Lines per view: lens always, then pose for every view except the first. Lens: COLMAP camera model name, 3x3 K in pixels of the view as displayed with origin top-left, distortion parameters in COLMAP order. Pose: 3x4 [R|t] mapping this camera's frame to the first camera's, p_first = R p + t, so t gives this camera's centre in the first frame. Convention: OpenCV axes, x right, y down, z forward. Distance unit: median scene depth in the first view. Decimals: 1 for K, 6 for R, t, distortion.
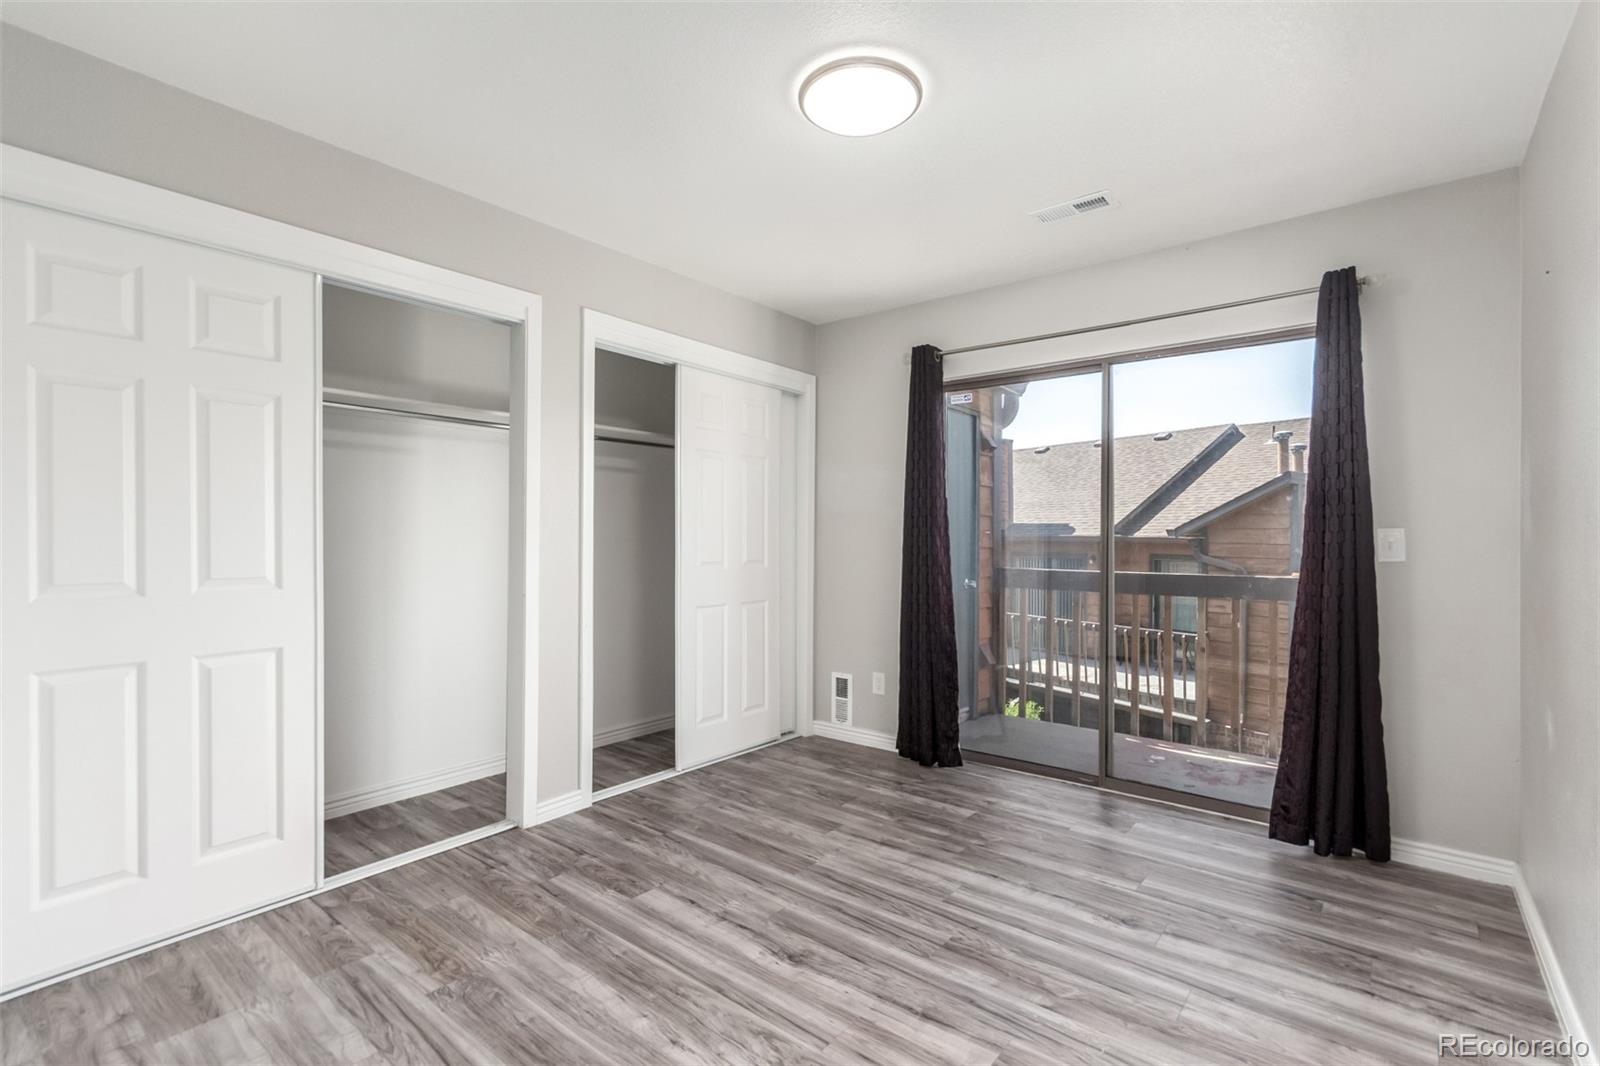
lens RADIAL K [[737.4, 0, 810.4], [0, 737.4, 544.3], [0, 0, 1]] dist [0.001042, 0.000709]
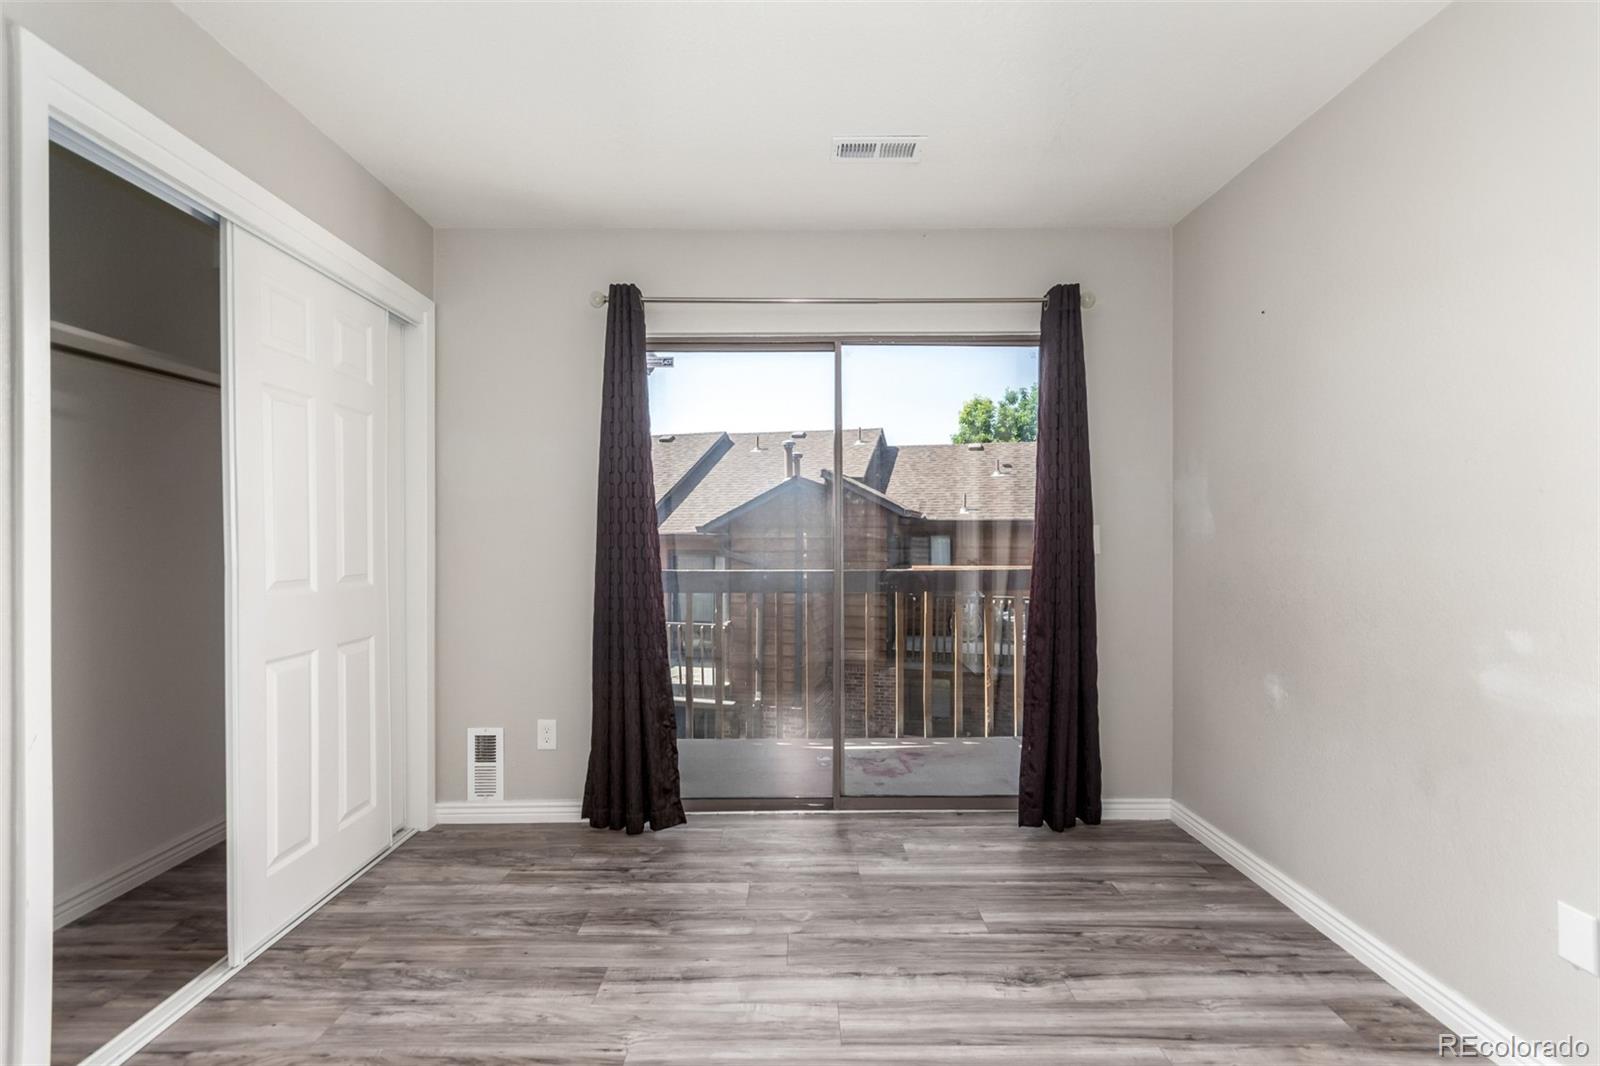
lens RADIAL K [[733.2, 0, 804.1], [0, 733.2, 537.0], [0, 0, 1]] dist [0.002899, 0.000860]
pose [[0.774886, -0.007323, 0.632058, -0.252384], [0.010981, 0.999938, -0.001878, -0.005132], [-0.632005, 0.008396, 0.774919, 0.401710]]
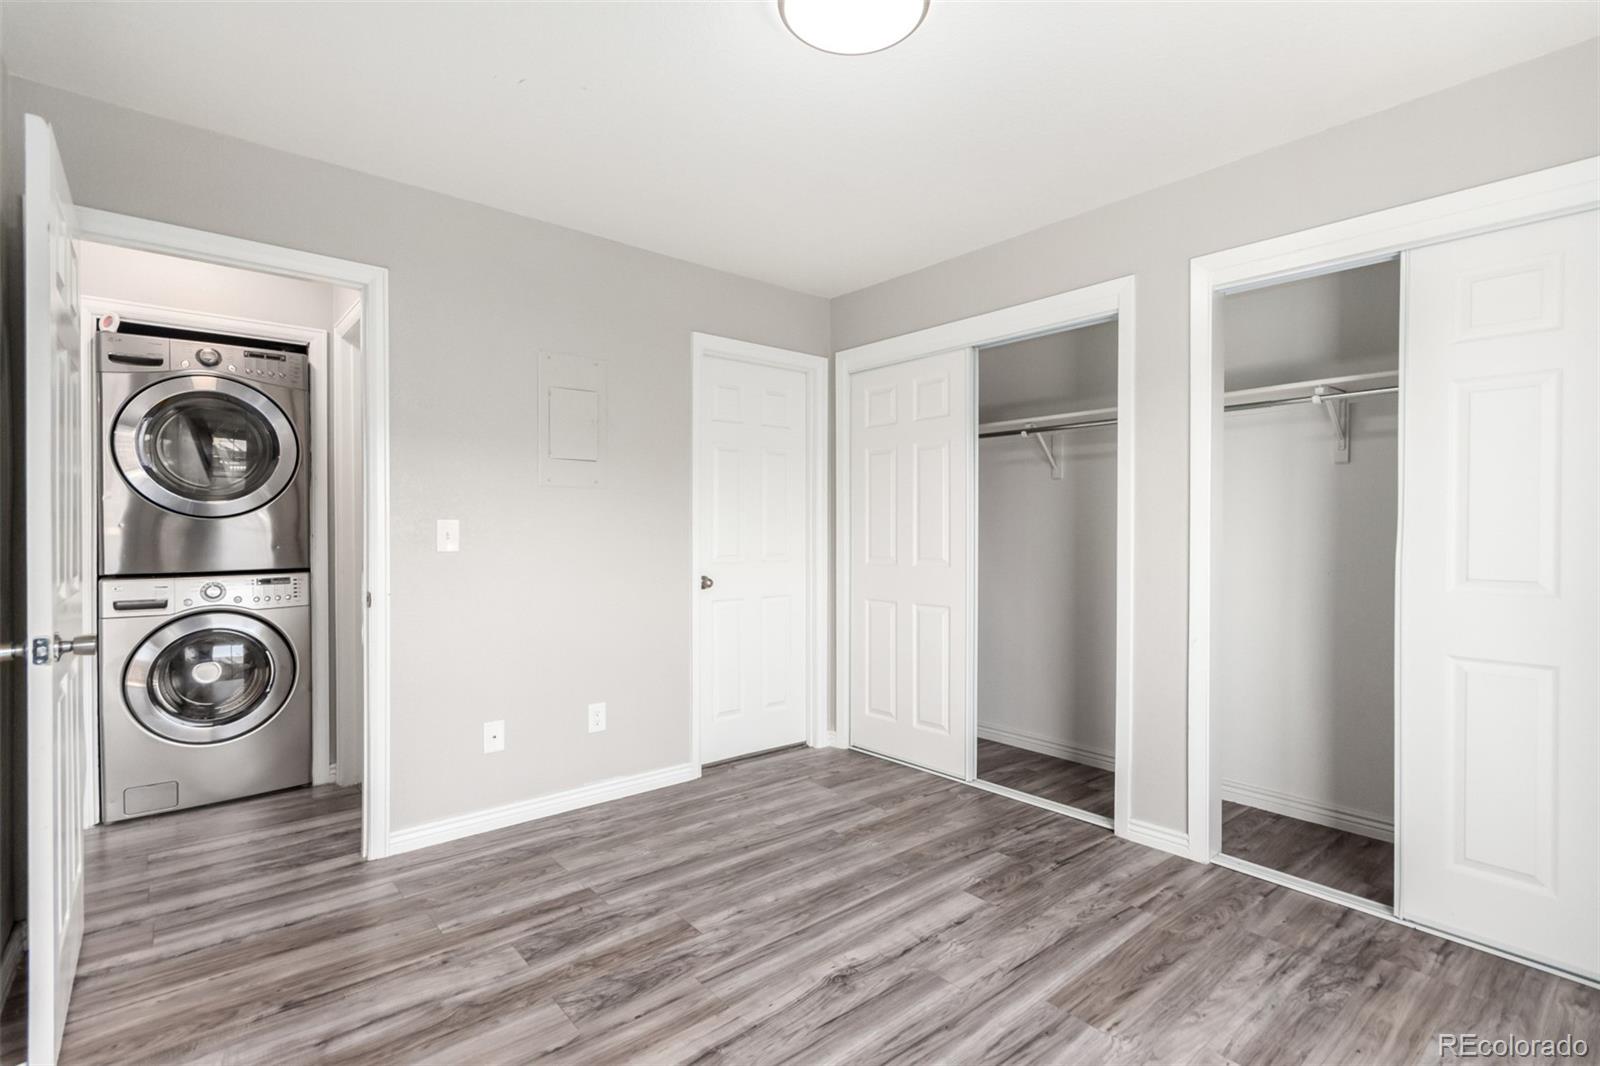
lens RADIAL K [[756.0, 0, 784.2], [0, 756.0, 535.1], [0, 0, 1]] dist [0.001816, 0.001318]
pose [[-0.212097, 0.003792, -0.977241, 0.672007], [-0.014460, 0.999871, 0.007018, 0.005191], [0.977142, 0.015619, -0.212015, 0.832667]]
